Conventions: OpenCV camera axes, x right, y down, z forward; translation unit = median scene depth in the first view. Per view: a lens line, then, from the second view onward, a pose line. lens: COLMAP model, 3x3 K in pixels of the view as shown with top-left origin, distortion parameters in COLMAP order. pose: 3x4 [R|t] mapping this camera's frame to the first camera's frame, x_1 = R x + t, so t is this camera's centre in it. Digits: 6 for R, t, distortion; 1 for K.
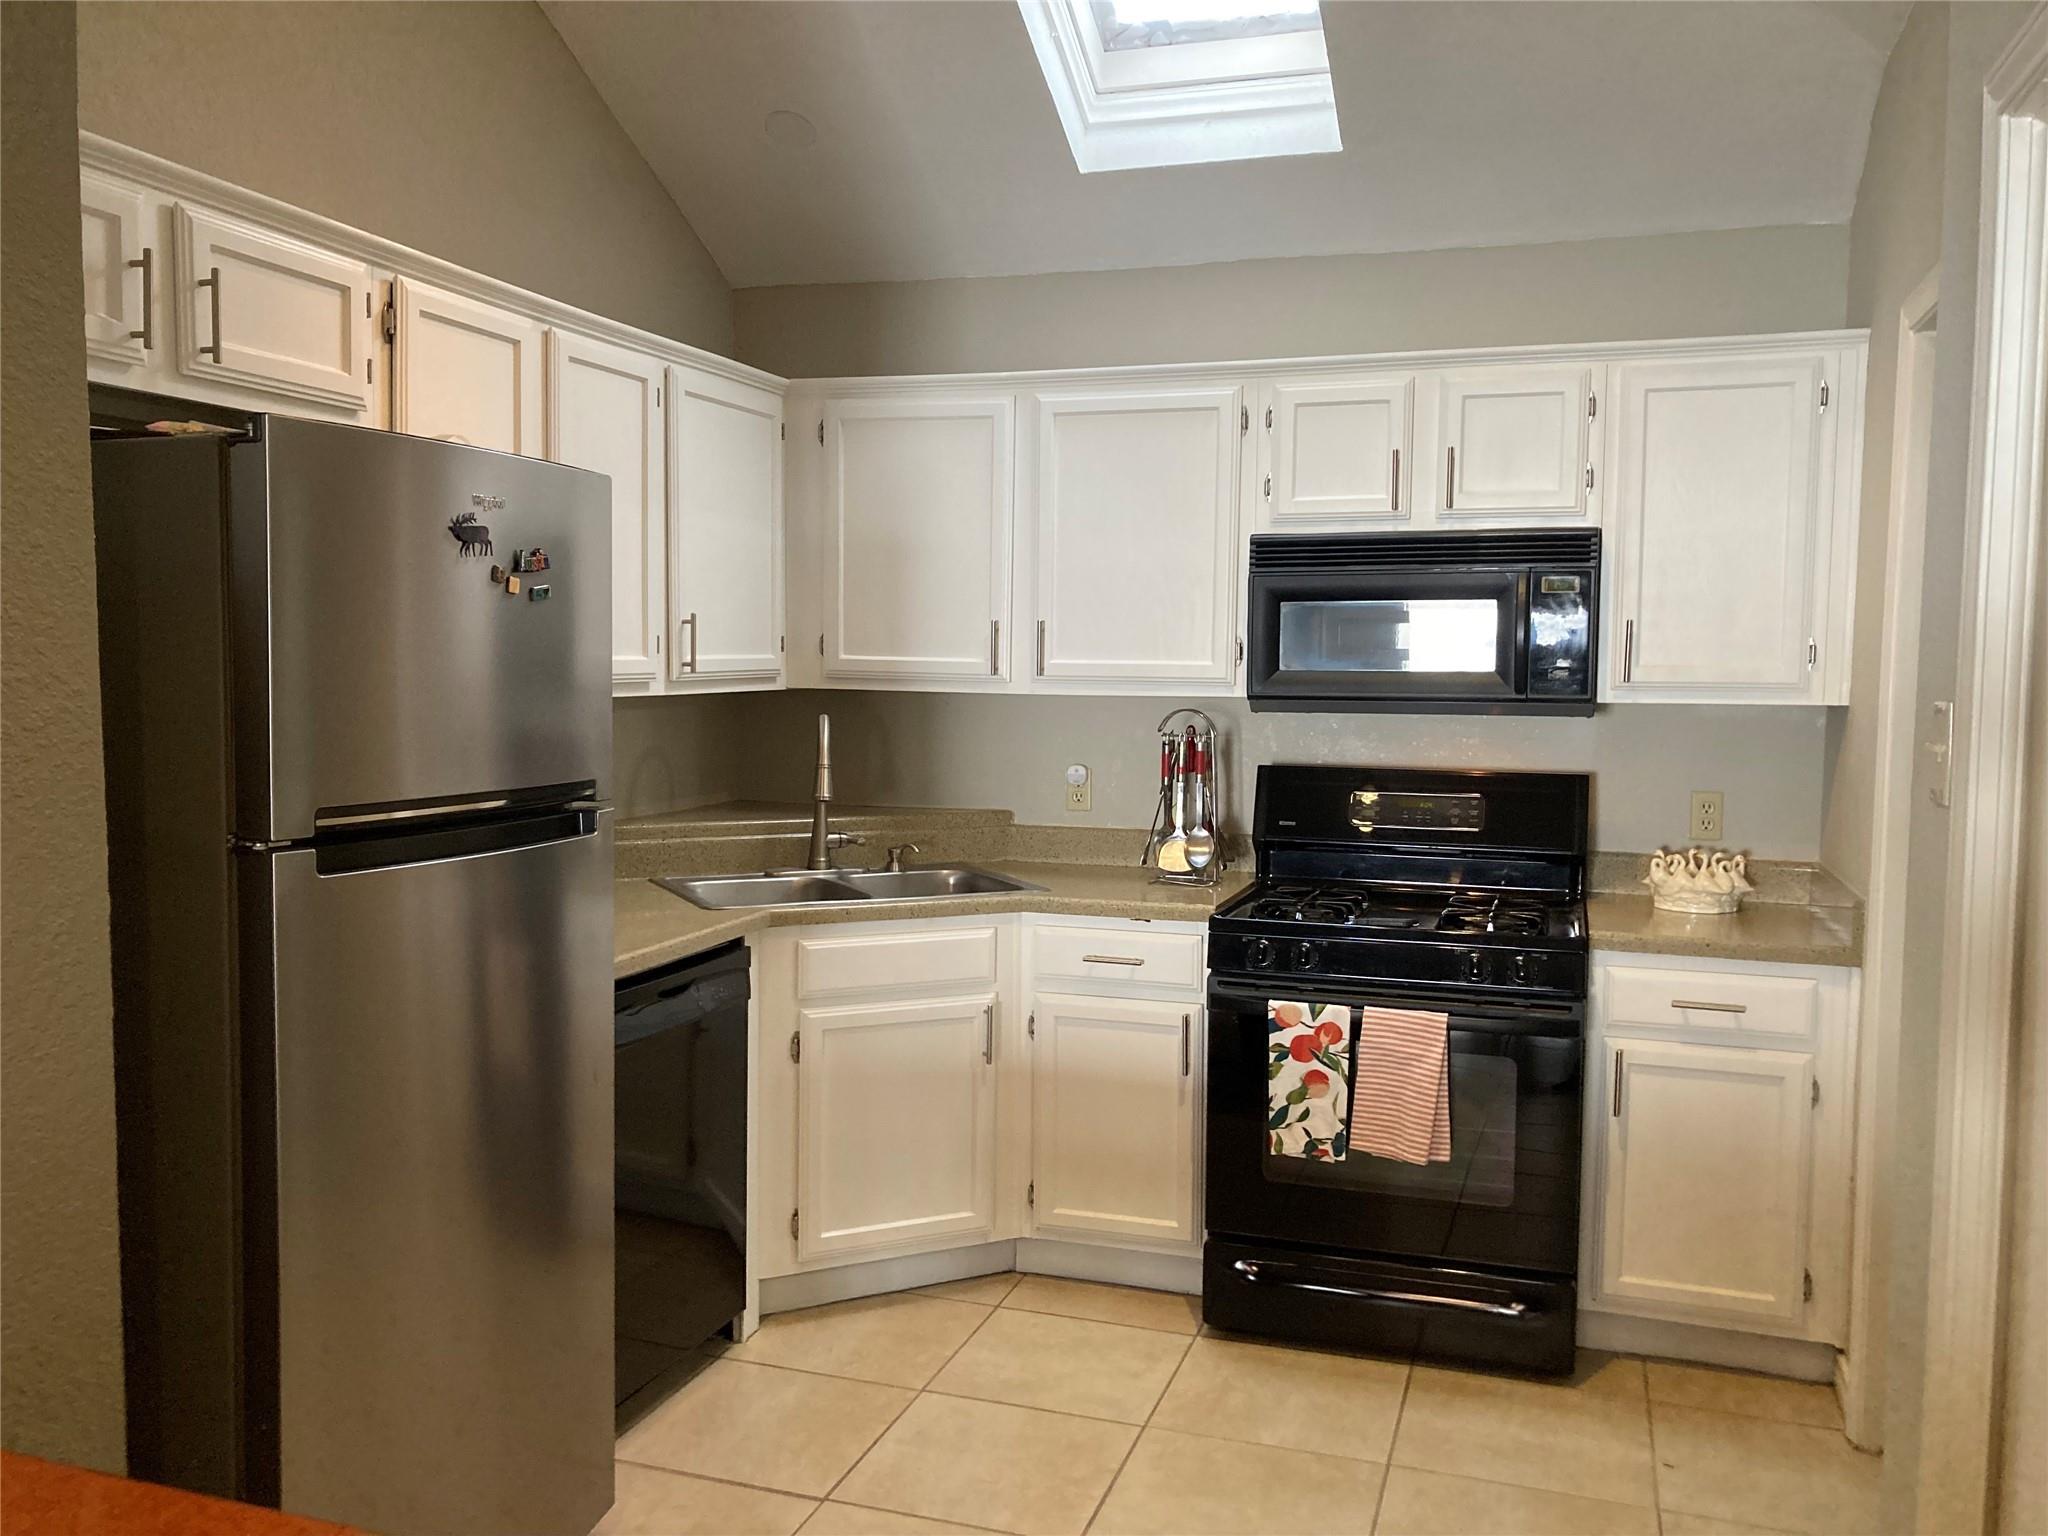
lens RADIAL K [[1657.1, 0, 1024.0], [0, 1657.1, 768.0], [0, 0, 1]] dist [0.013311, 0.000214]
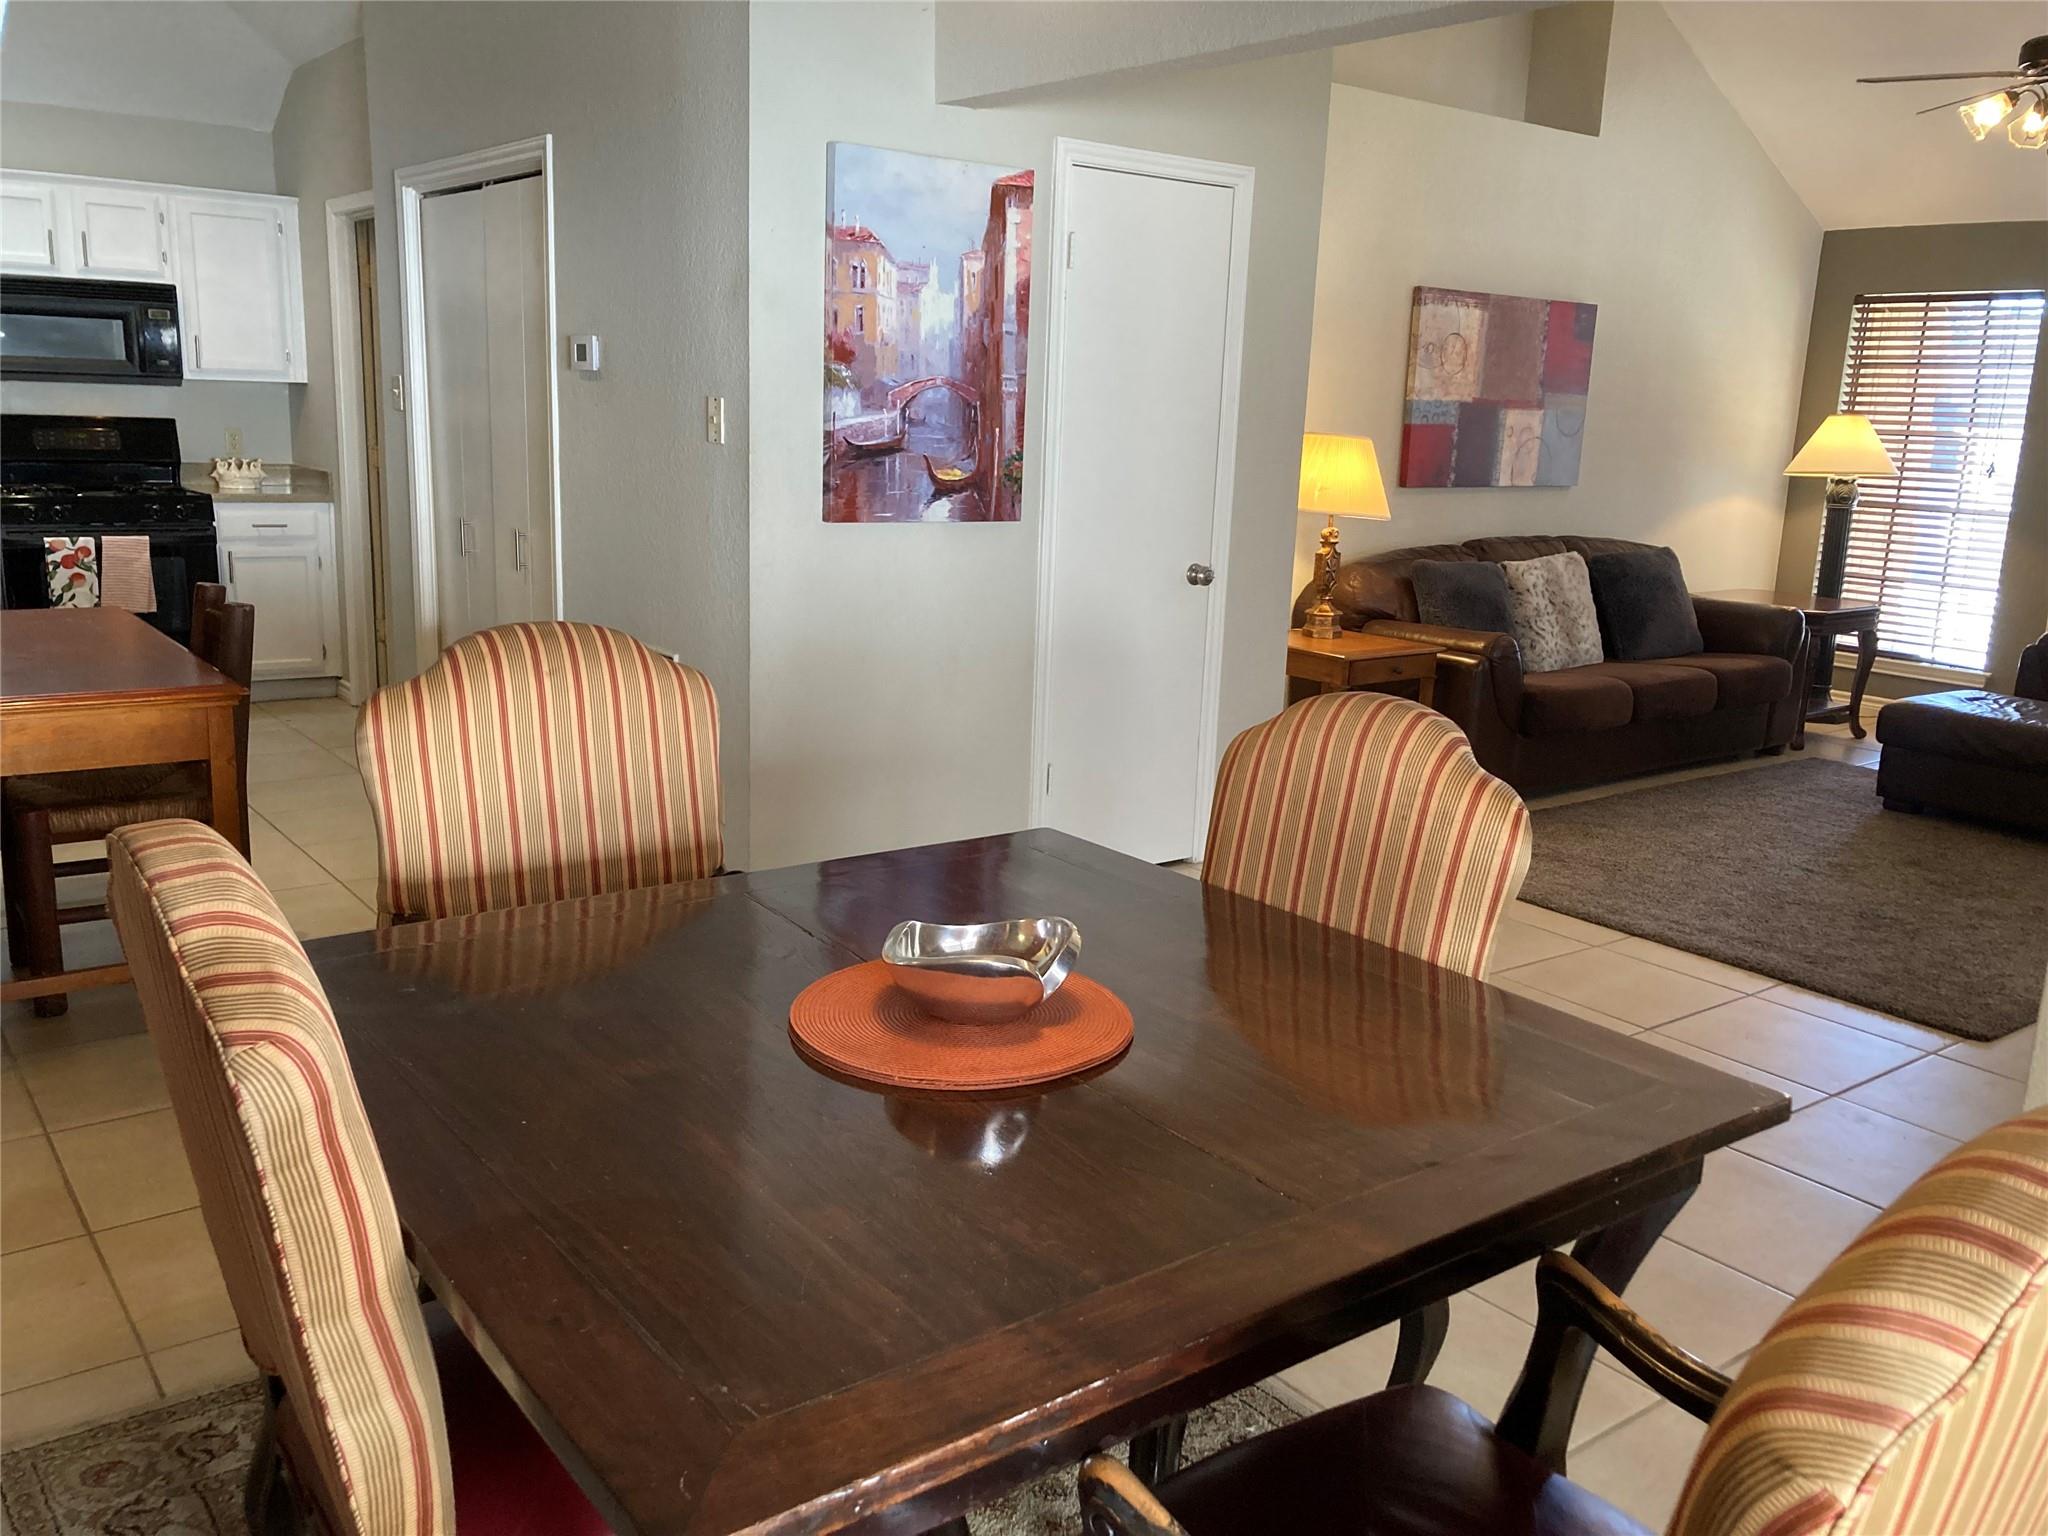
lens RADIAL K [[1657.1, 0, 1024.0], [0, 1657.1, 768.0], [0, 0, 1]] dist [0.013311, 0.000214]
pose [[0.553576, -0.167789, 0.815721, -0.767528], [0.025884, 0.982487, 0.184526, 0.073280], [-0.832396, -0.081035, 0.548224, -0.909827]]
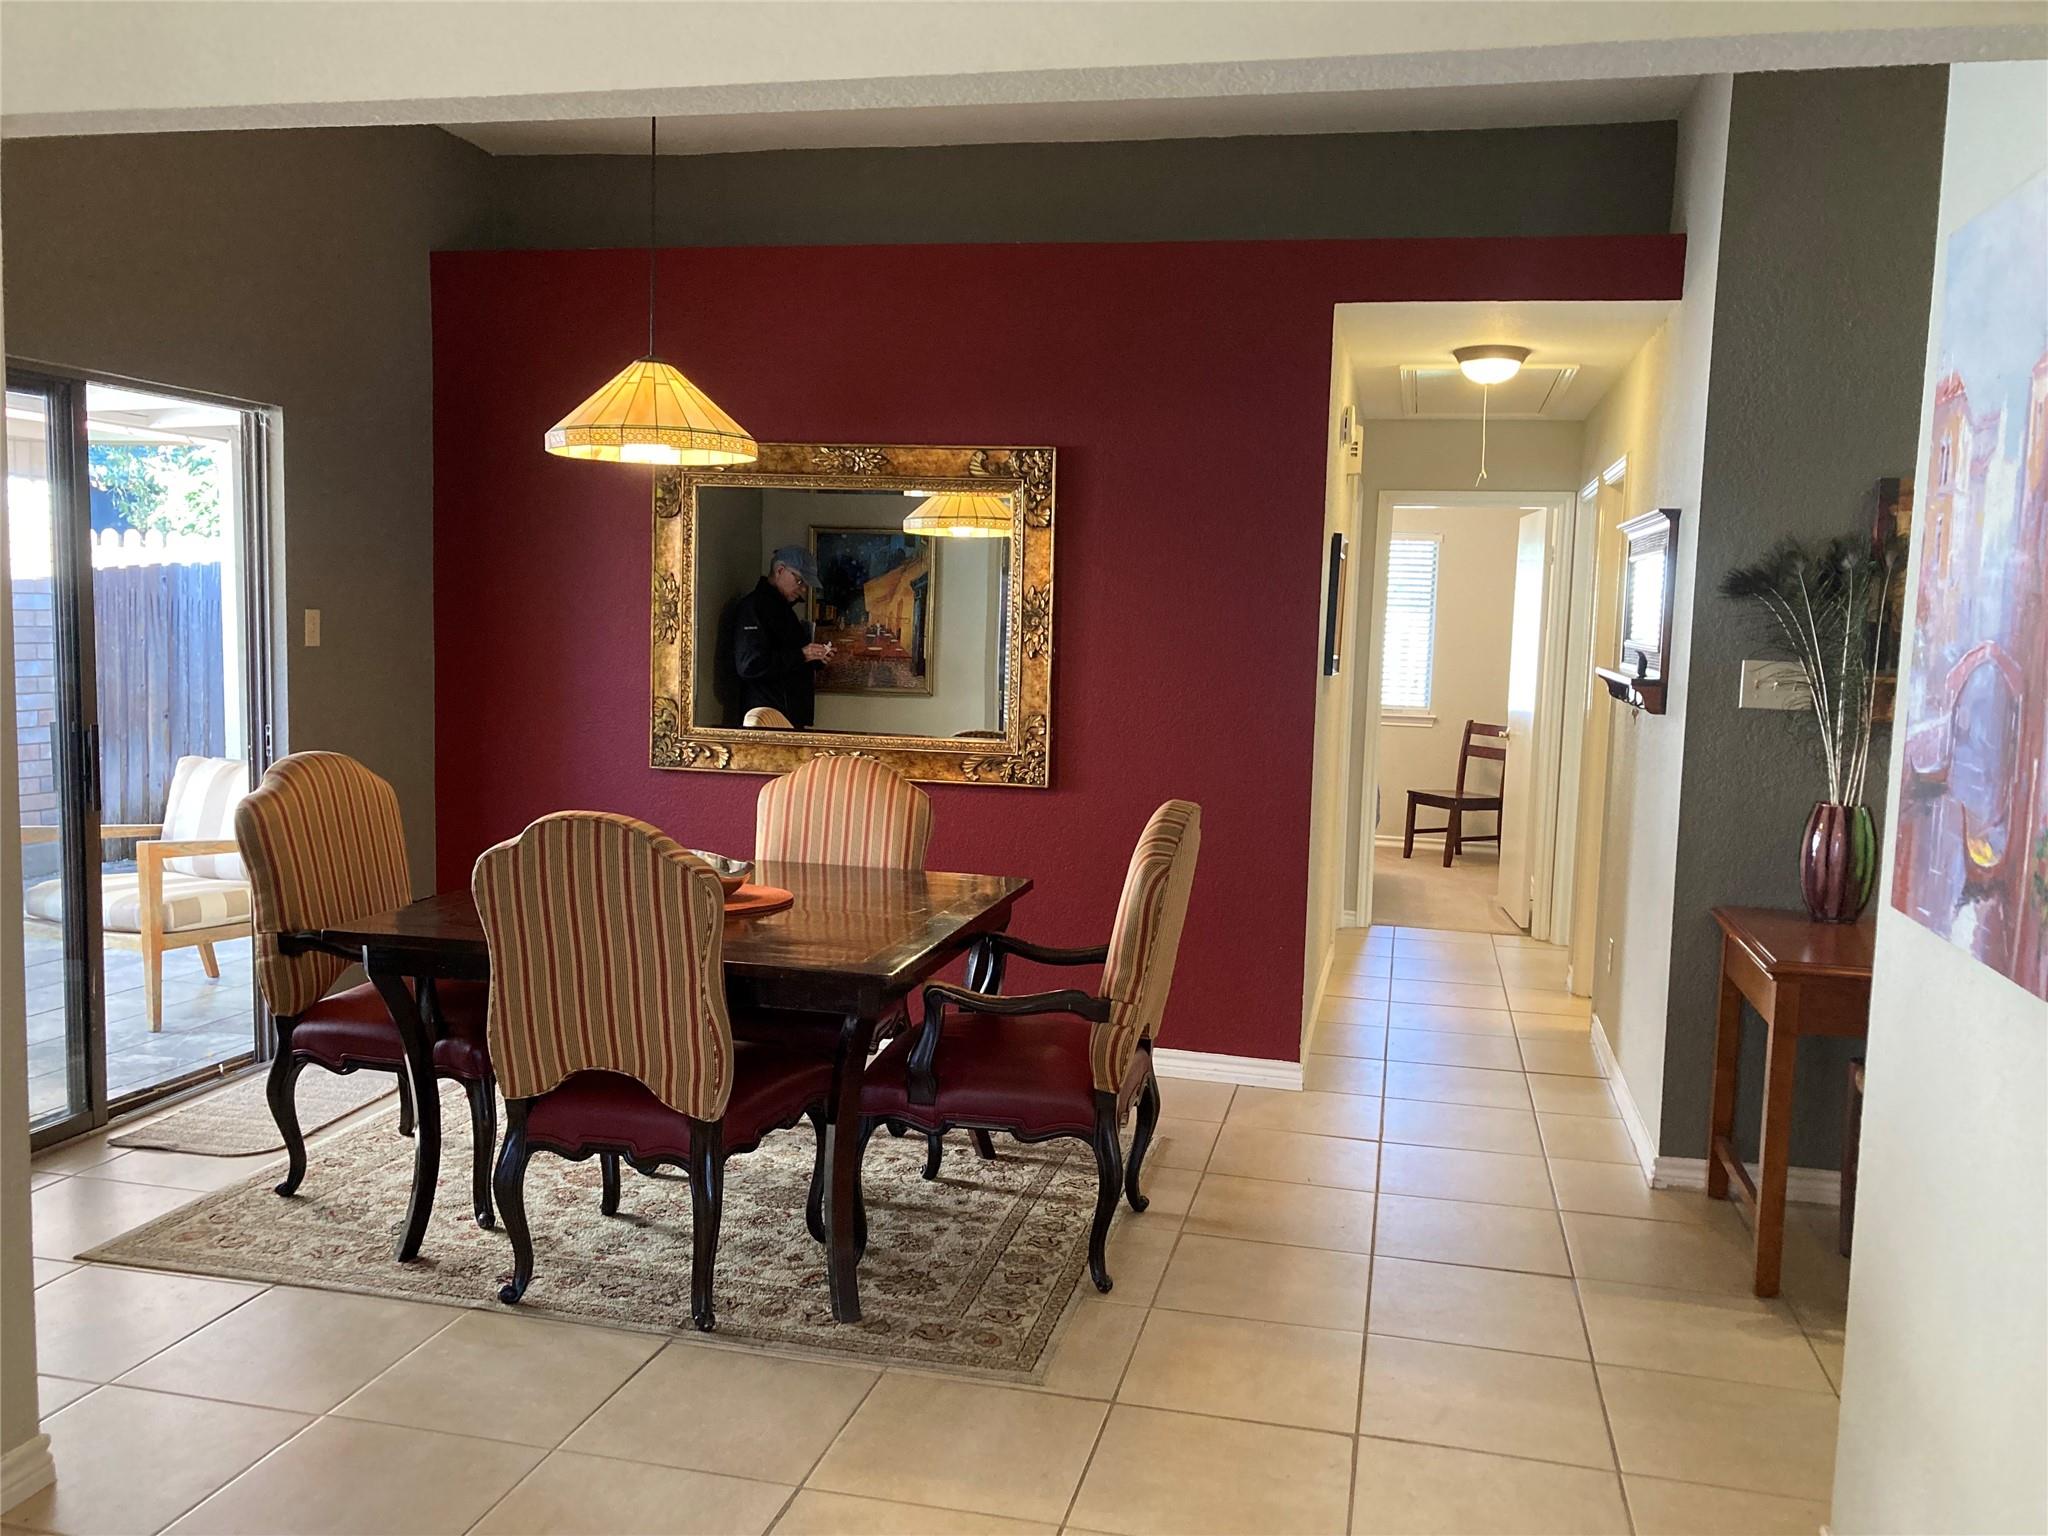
lens RADIAL K [[1660.3, 0, 1028.0], [0, 1660.3, 780.1], [0, 0, 1]] dist [0.050250, -0.005766]
pose [[0.106313, 0.095834, -0.989704, 0.706867], [-0.103581, 0.990997, 0.084832, 0.046819], [0.988923, 0.093496, 0.115283, -0.562612]]
